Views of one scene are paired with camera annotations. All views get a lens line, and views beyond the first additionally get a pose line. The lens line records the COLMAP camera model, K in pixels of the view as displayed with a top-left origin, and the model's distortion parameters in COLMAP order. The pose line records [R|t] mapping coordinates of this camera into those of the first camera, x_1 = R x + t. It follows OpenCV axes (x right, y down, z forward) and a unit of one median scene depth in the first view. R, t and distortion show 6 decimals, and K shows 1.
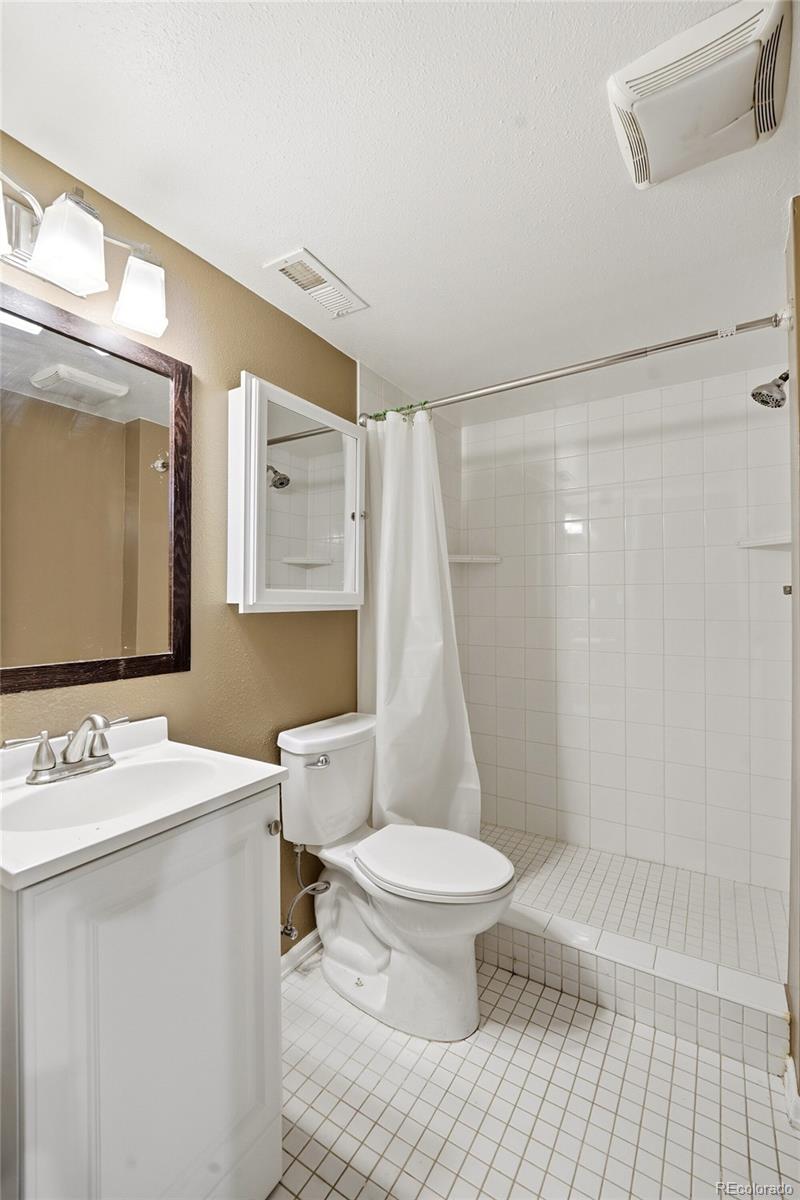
lens RADIAL K [[505.2, 0, 396.3], [0, 505.2, 596.9], [0, 0, 1]] dist [-0.009287, -0.000167]
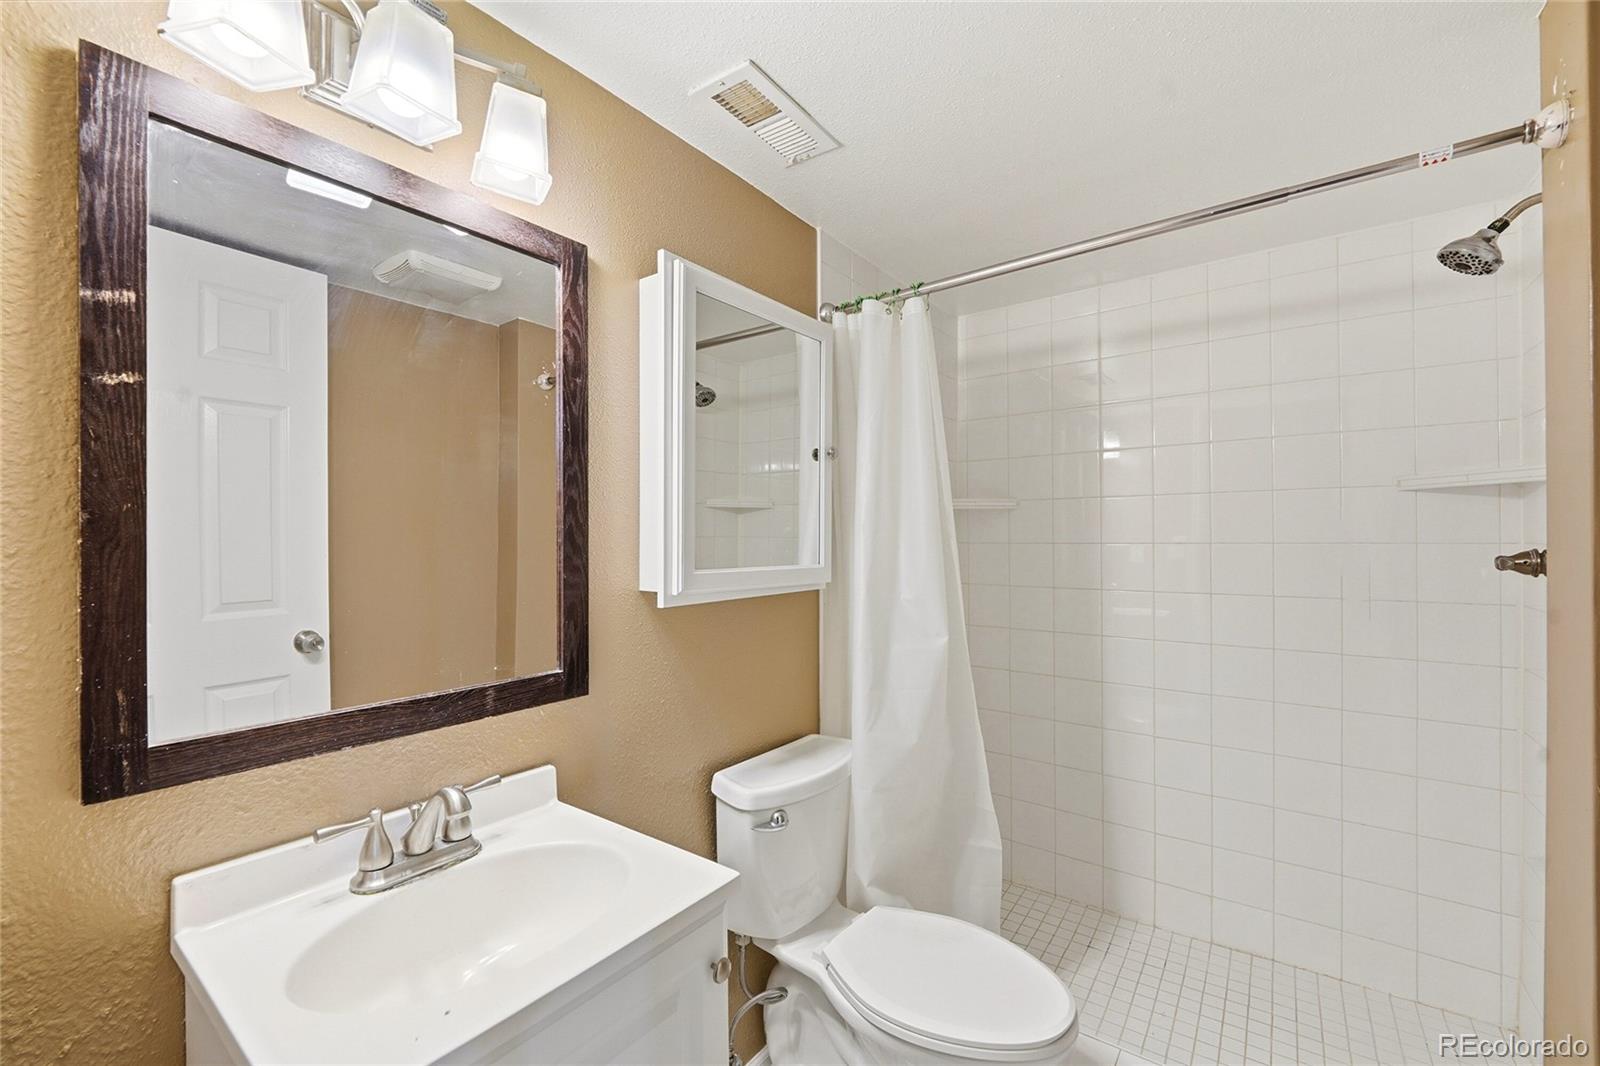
lens RADIAL K [[656.5, 0, 790.8], [0, 656.5, 539.6], [0, 0, 1]] dist [-0.010780, -0.000316]
pose [[0.996594, -0.005150, -0.082303, -0.058366], [0.005670, 0.999965, 0.006077, -0.062378], [0.082269, -0.006523, 0.996589, 0.133052]]
